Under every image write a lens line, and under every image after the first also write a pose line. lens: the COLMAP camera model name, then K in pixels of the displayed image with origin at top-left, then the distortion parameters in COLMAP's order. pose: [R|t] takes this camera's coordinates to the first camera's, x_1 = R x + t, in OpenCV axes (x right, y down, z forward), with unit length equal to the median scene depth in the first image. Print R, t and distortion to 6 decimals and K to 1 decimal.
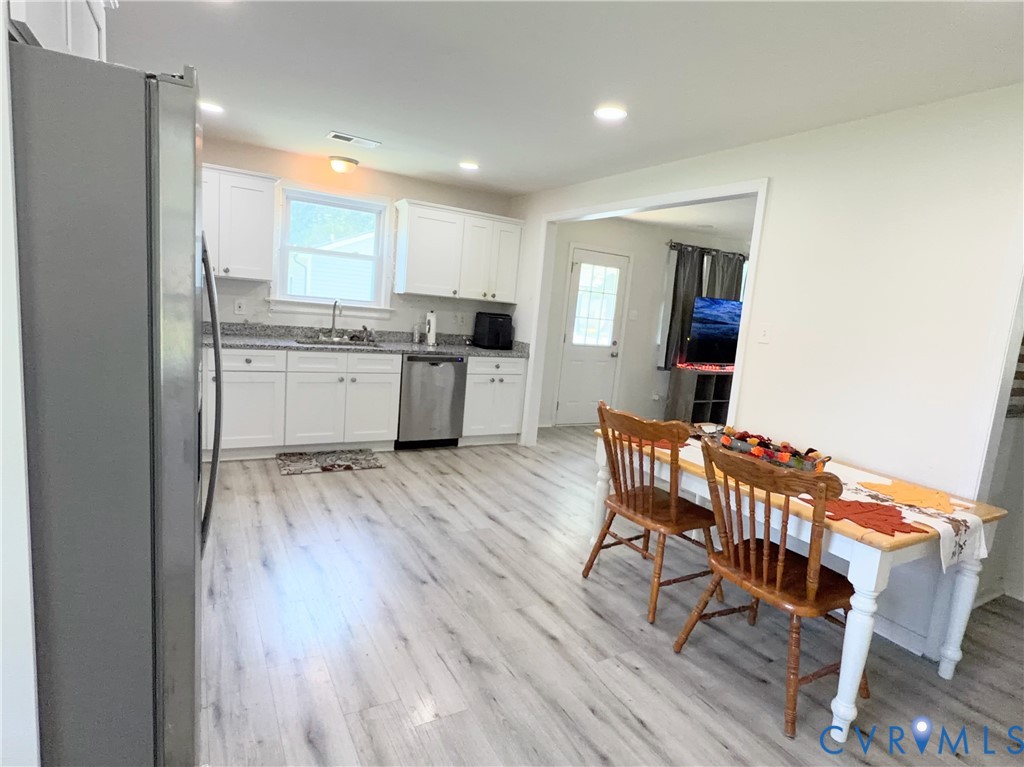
lens RADIAL K [[545.1, 0, 512.0], [0, 545.1, 379.1], [0, 0, 1]] dist [0.003186, -0.001187]
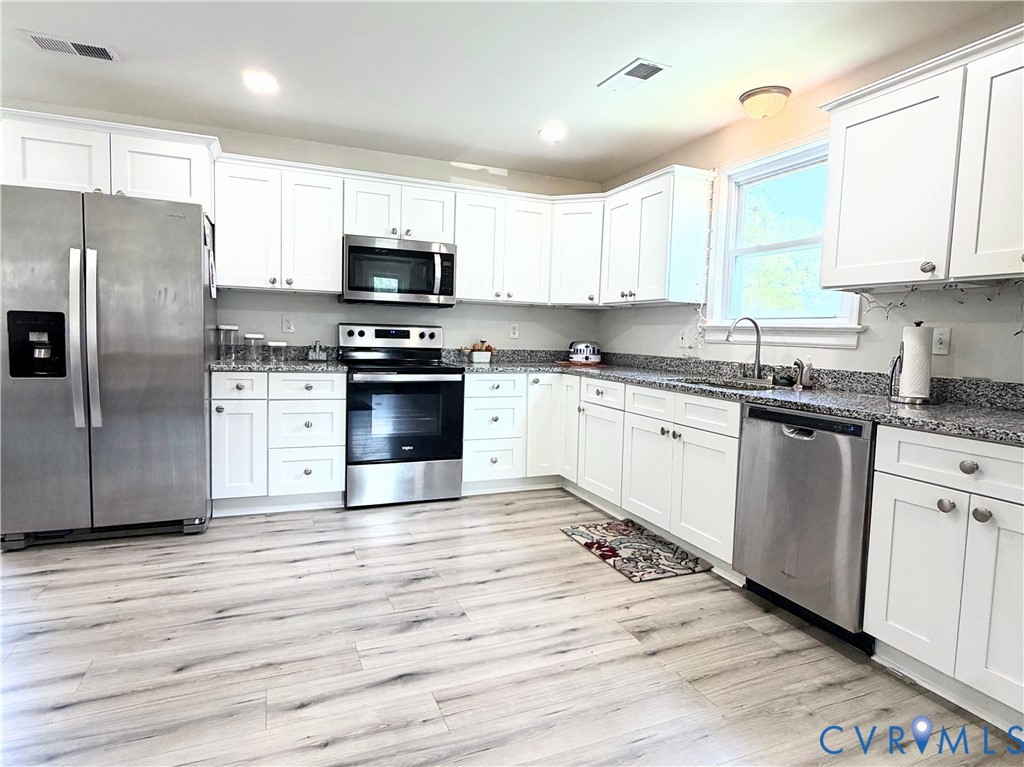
lens RADIAL K [[574.9, 0, 512.6], [0, 574.9, 354.5], [0, 0, 1]] dist [0.022208, -0.000674]
pose [[-0.128173, -0.056491, -0.990142, 0.409276], [-0.172441, 0.984438, -0.033843, -0.035892], [0.976645, 0.166403, -0.135919, 0.897980]]
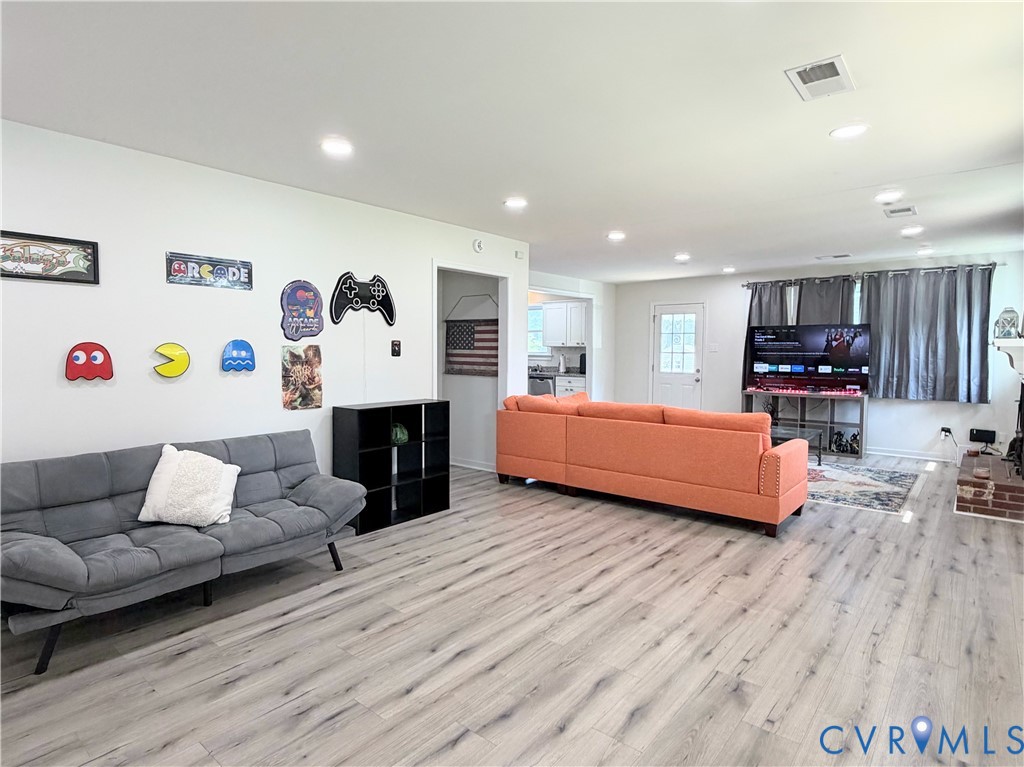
lens RADIAL K [[545.1, 0, 512.0], [0, 545.1, 379.1], [0, 0, 1]] dist [0.003186, -0.001187]
pose [[0.339055, -0.034463, -0.940135, 1.865426], [-0.104060, 0.991823, -0.073886, 0.139459], [0.934994, 0.122882, 0.332696, 0.257236]]
